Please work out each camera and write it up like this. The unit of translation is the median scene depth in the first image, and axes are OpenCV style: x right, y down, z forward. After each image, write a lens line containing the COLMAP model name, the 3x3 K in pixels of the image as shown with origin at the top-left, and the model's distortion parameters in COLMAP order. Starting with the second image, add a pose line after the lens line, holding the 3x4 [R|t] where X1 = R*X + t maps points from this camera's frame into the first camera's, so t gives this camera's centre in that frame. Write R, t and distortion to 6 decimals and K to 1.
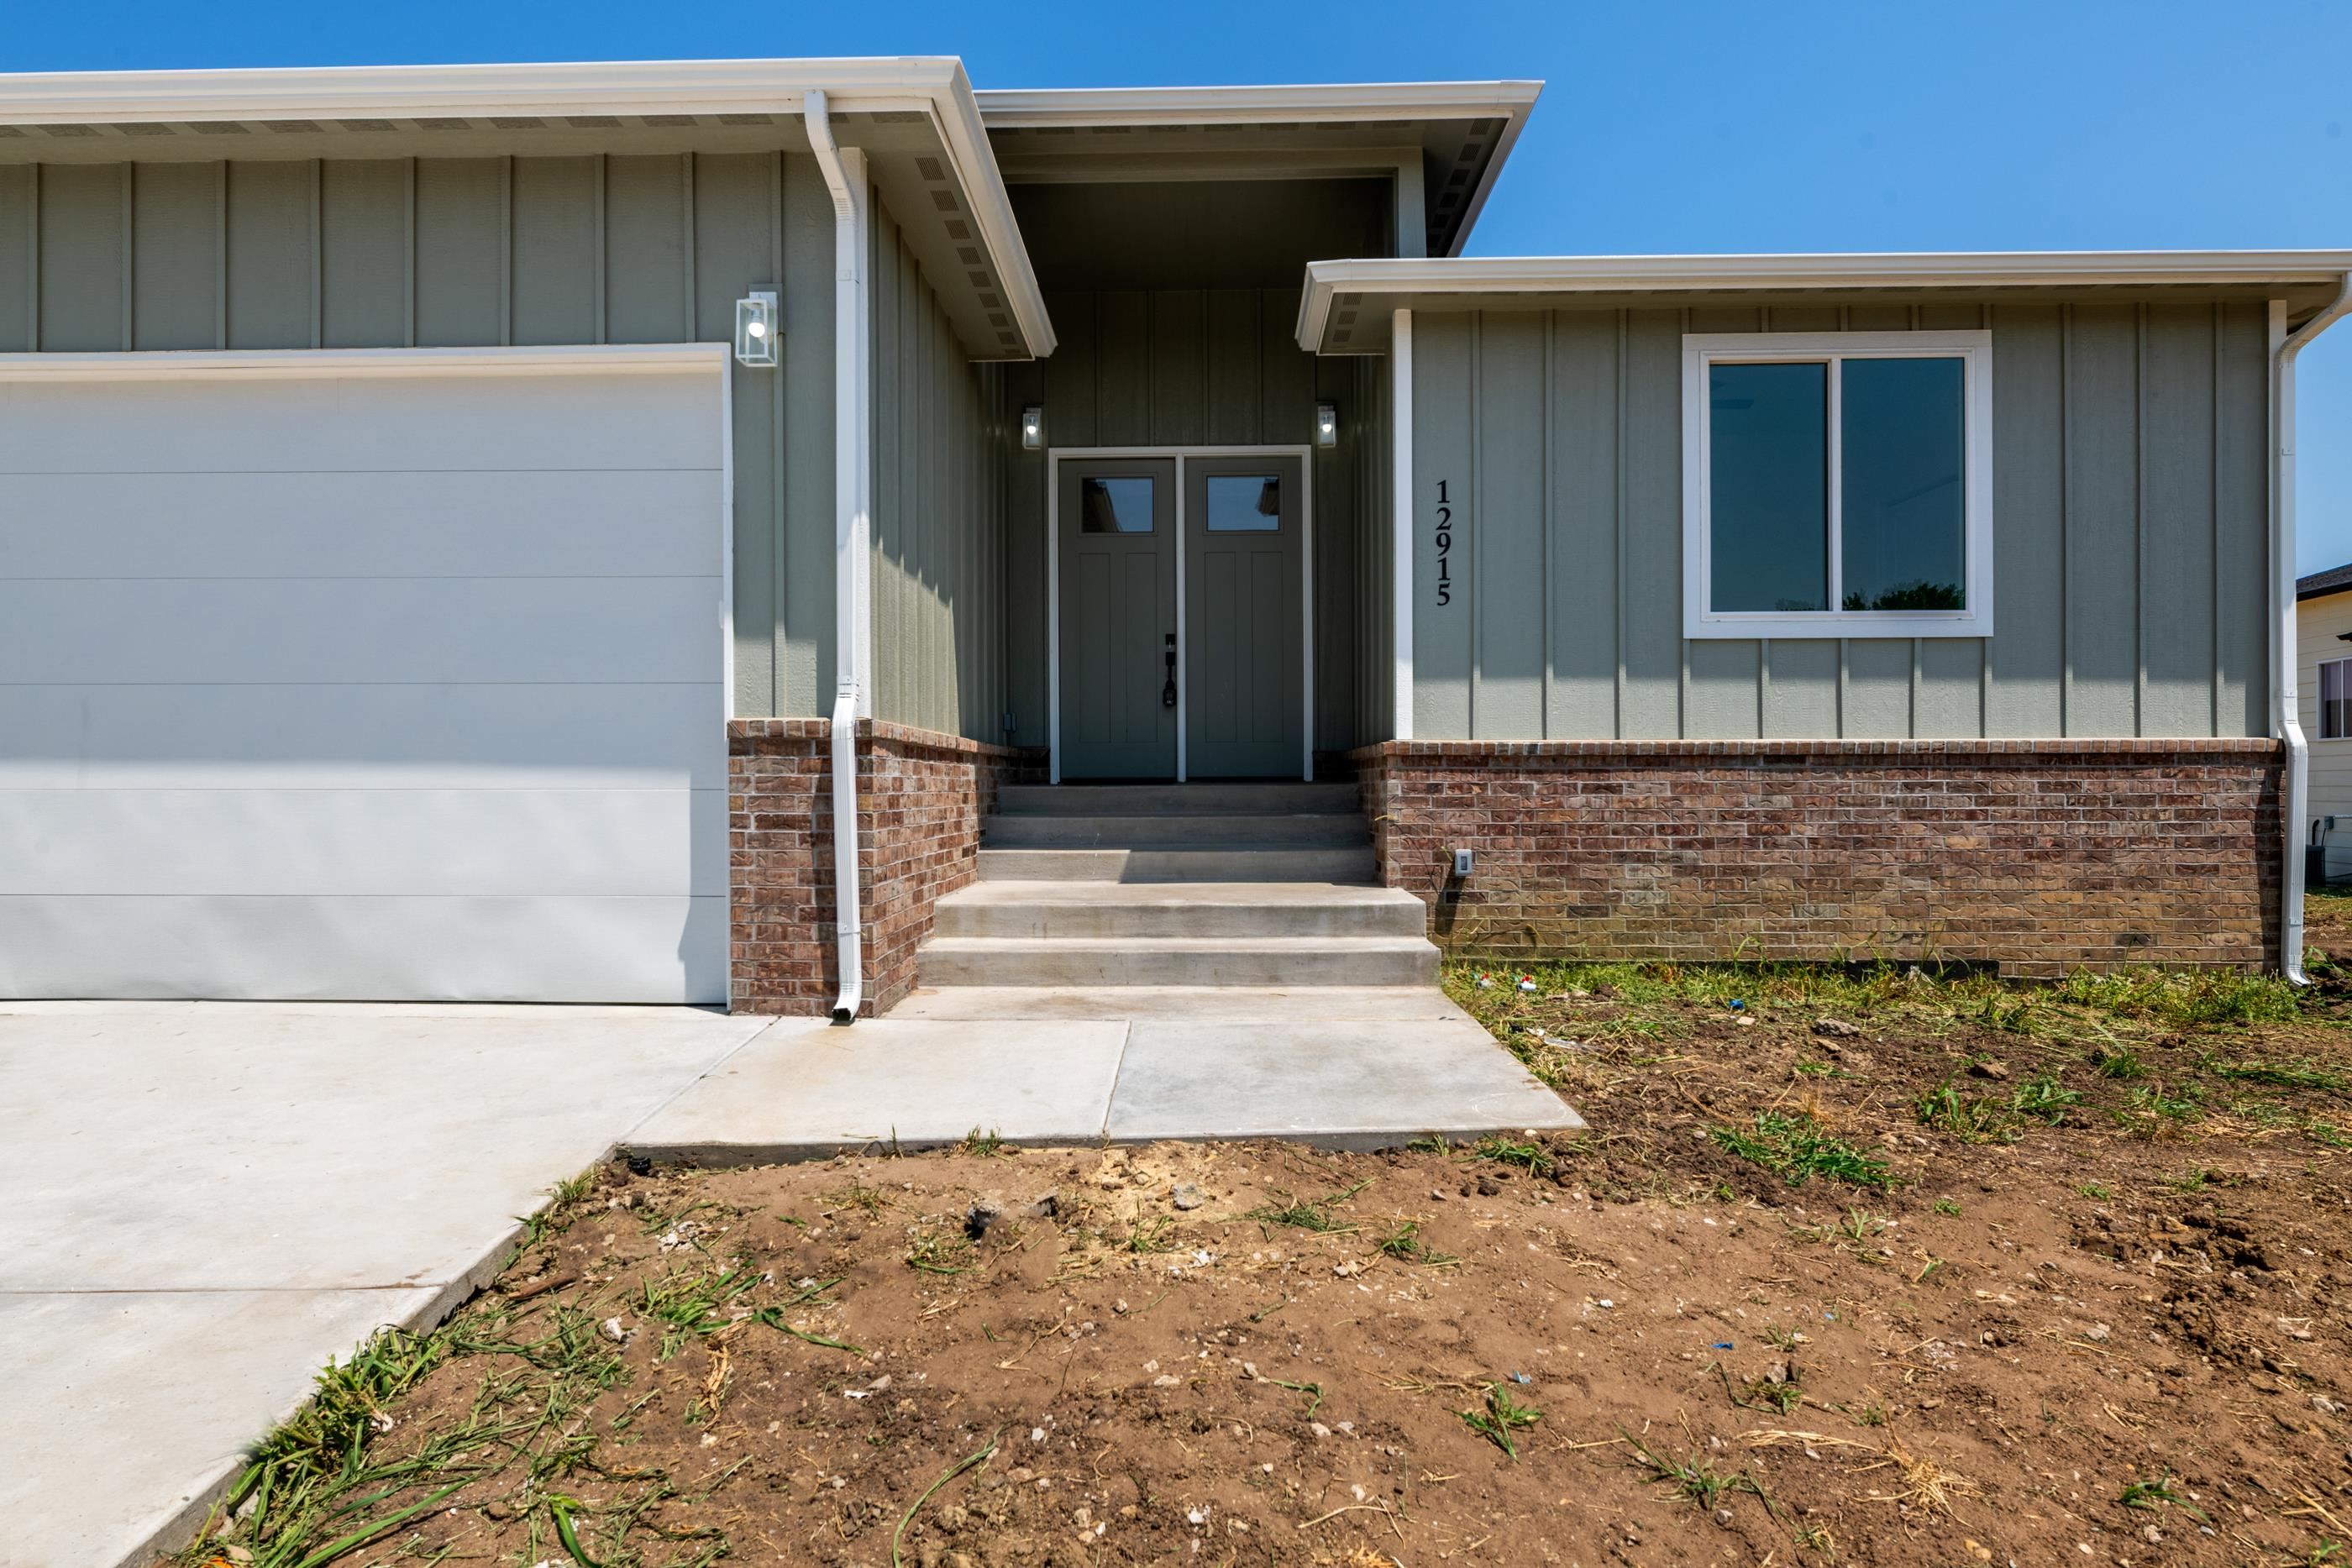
lens RADIAL K [[1313.2, 0, 1170.6], [0, 1313.2, 784.1], [0, 0, 1]] dist [-0.001347, -0.000615]
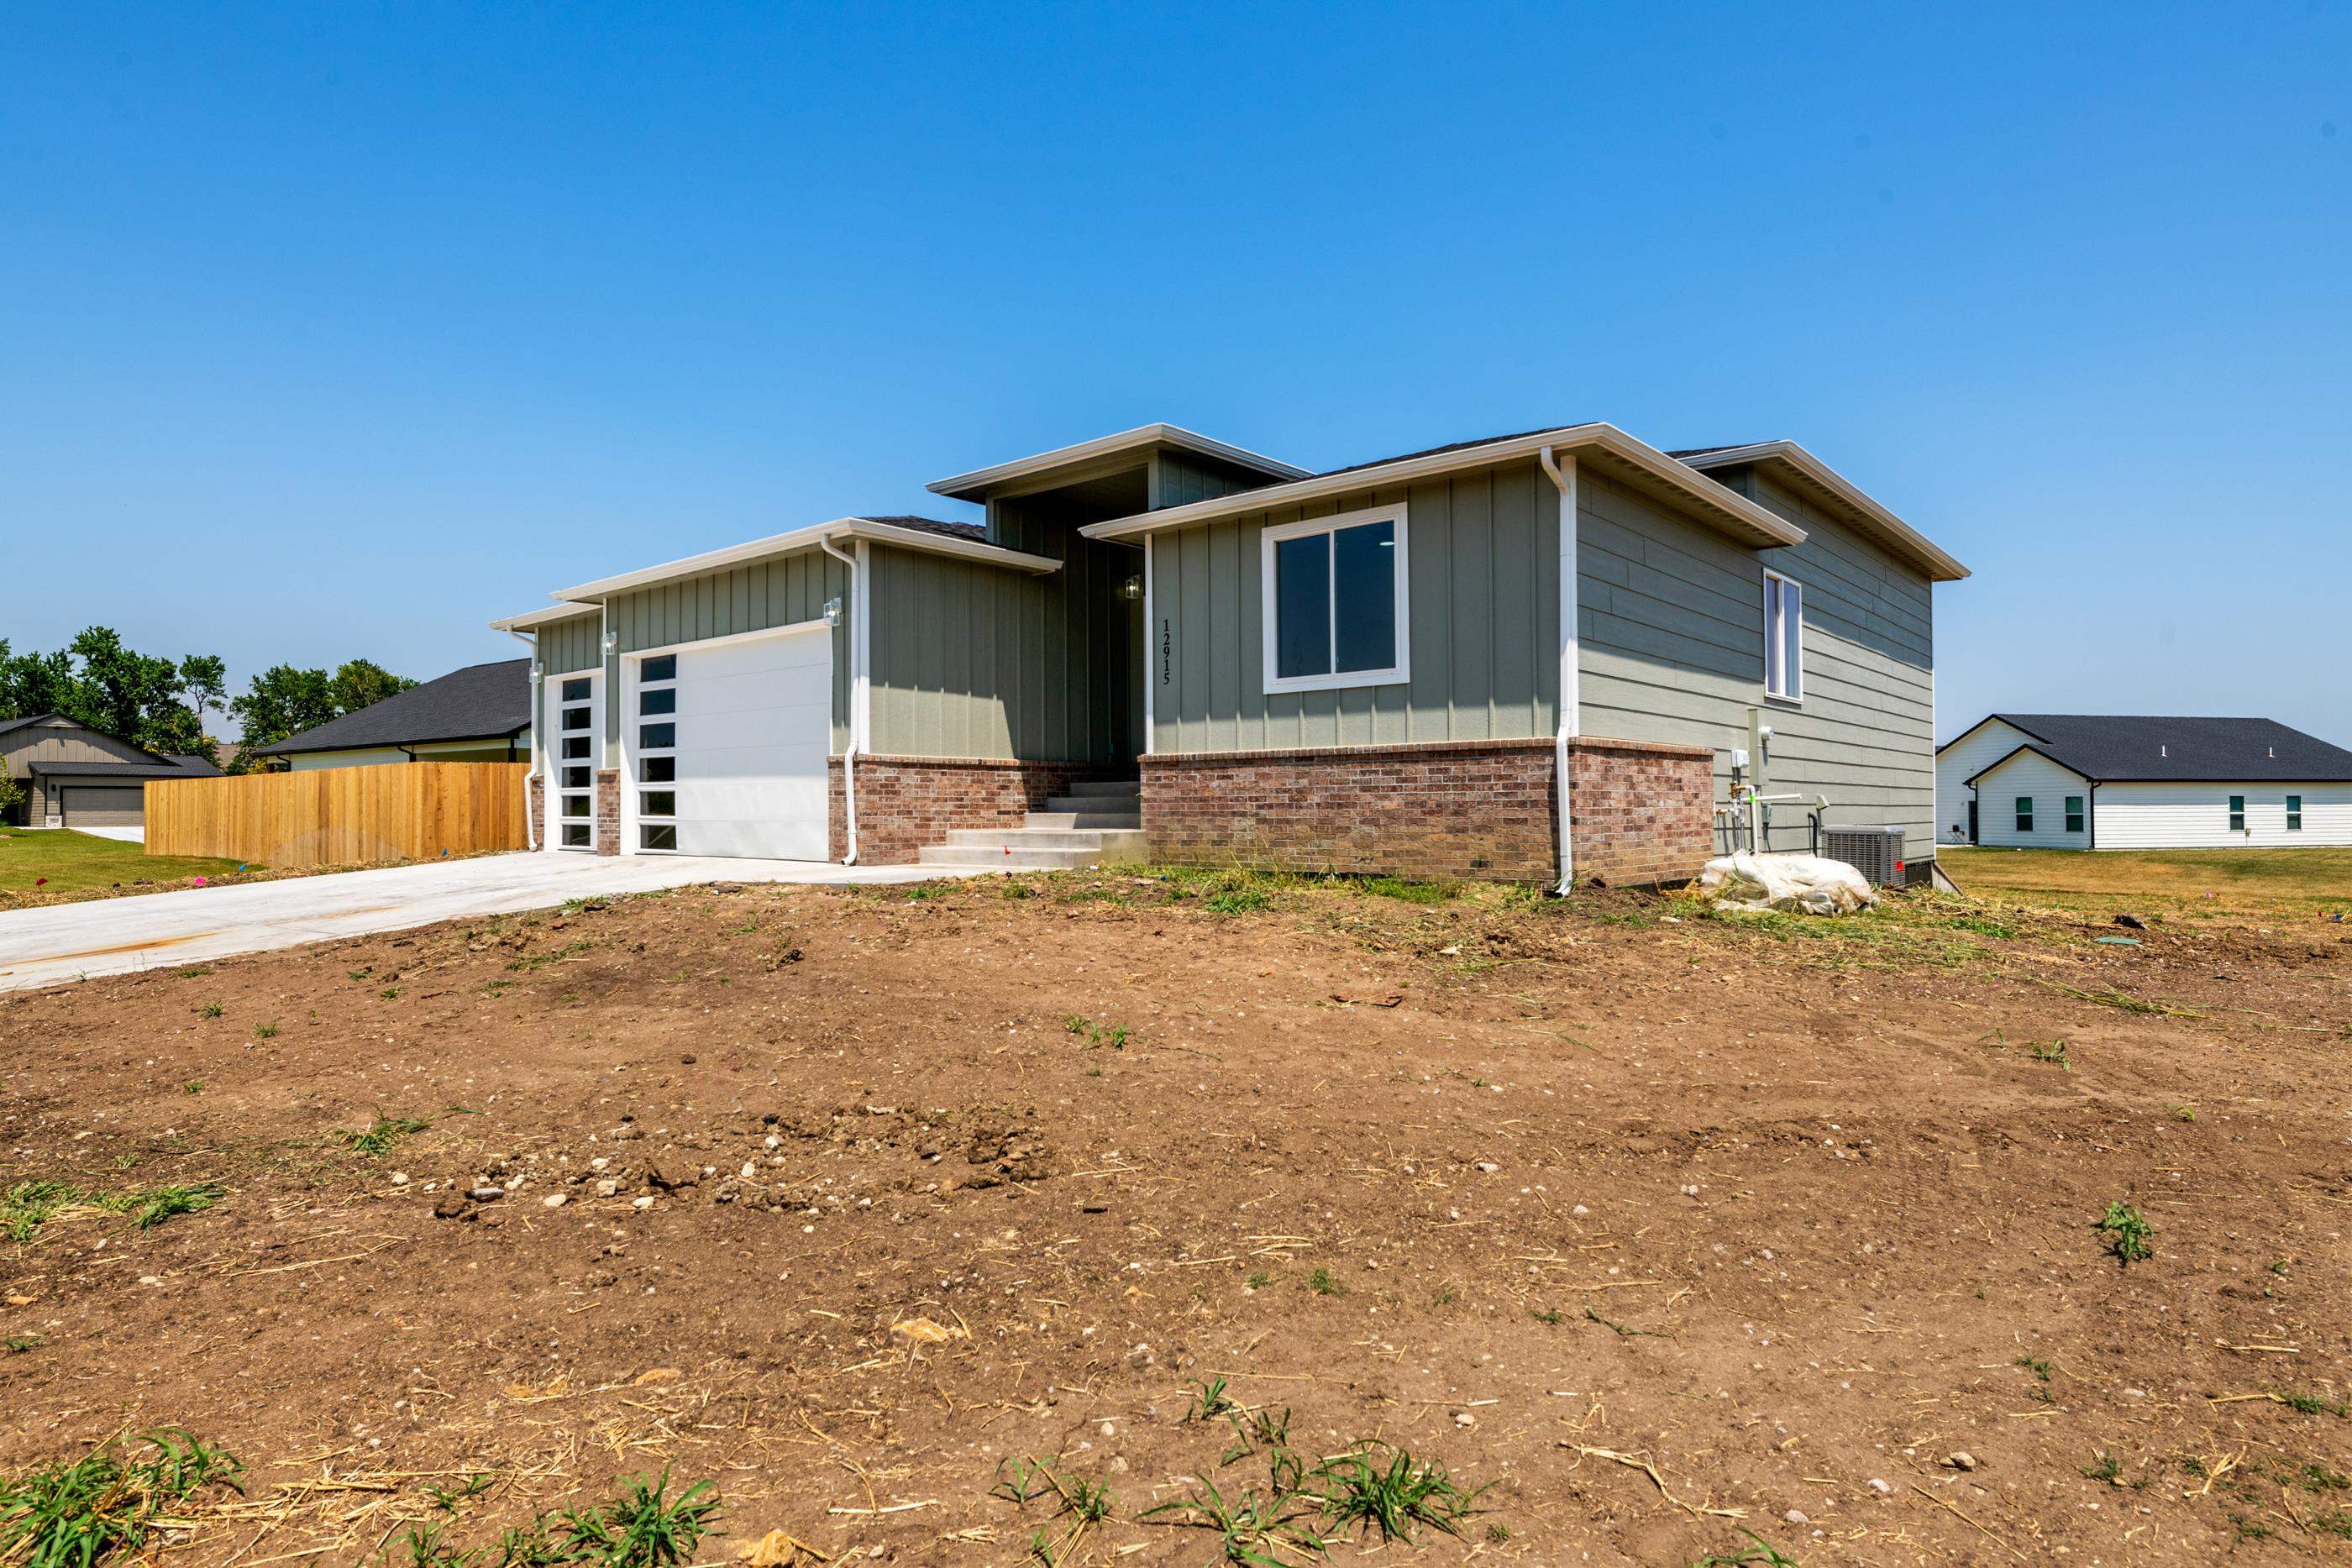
lens RADIAL K [[1313.2, 0, 1184.7], [0, 1313.2, 795.5], [0, 0, 1]] dist [-0.001347, -0.000615]
pose [[0.775630, -0.010225, -0.631105, 1.468113], [0.001878, 0.999902, -0.013892, 0.055399], [0.631185, 0.009590, 0.775573, -0.488120]]
